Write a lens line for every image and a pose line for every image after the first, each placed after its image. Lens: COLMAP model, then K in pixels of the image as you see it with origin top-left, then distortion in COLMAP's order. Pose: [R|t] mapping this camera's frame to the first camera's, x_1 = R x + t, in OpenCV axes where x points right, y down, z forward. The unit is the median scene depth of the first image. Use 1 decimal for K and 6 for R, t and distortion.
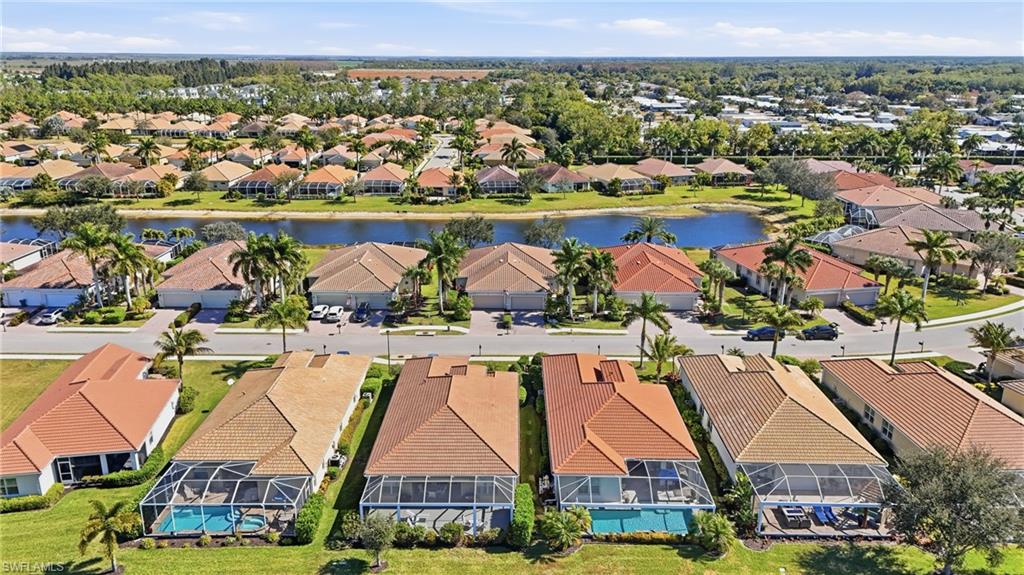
lens RADIAL K [[693.2, 0, 512.0], [0, 693.2, 287.5], [0, 0, 1]] dist [0.002822, 0.000380]
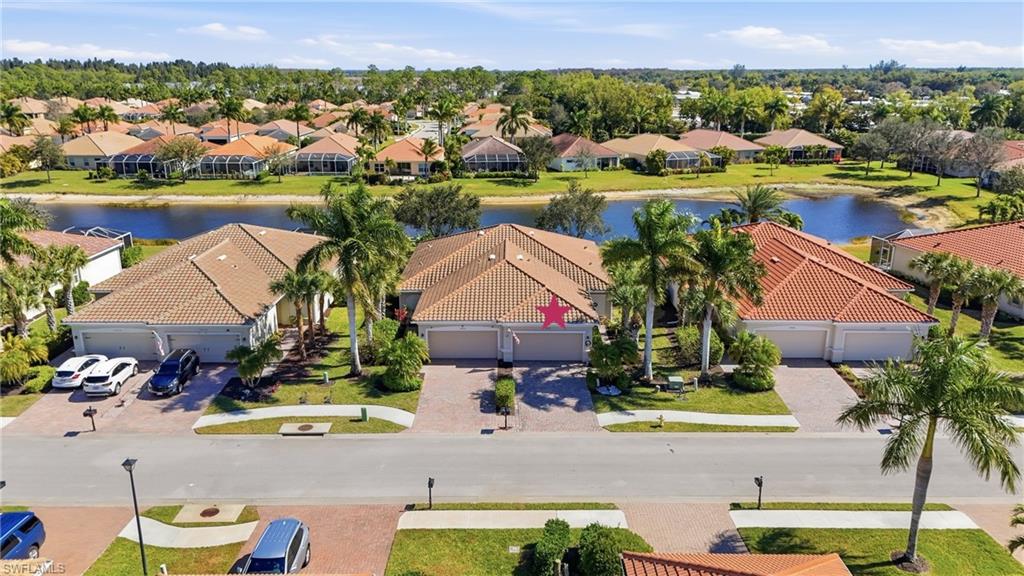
lens RADIAL K [[693.2, 0, 512.0], [0, 693.2, 288.0], [0, 0, 1]] dist [0.002822, 0.000380]
pose [[0.999979, -0.004458, 0.004709, -0.003275], [0.004555, 0.999774, -0.020757, -0.005902], [-0.004616, 0.020778, 0.999773, 0.439438]]
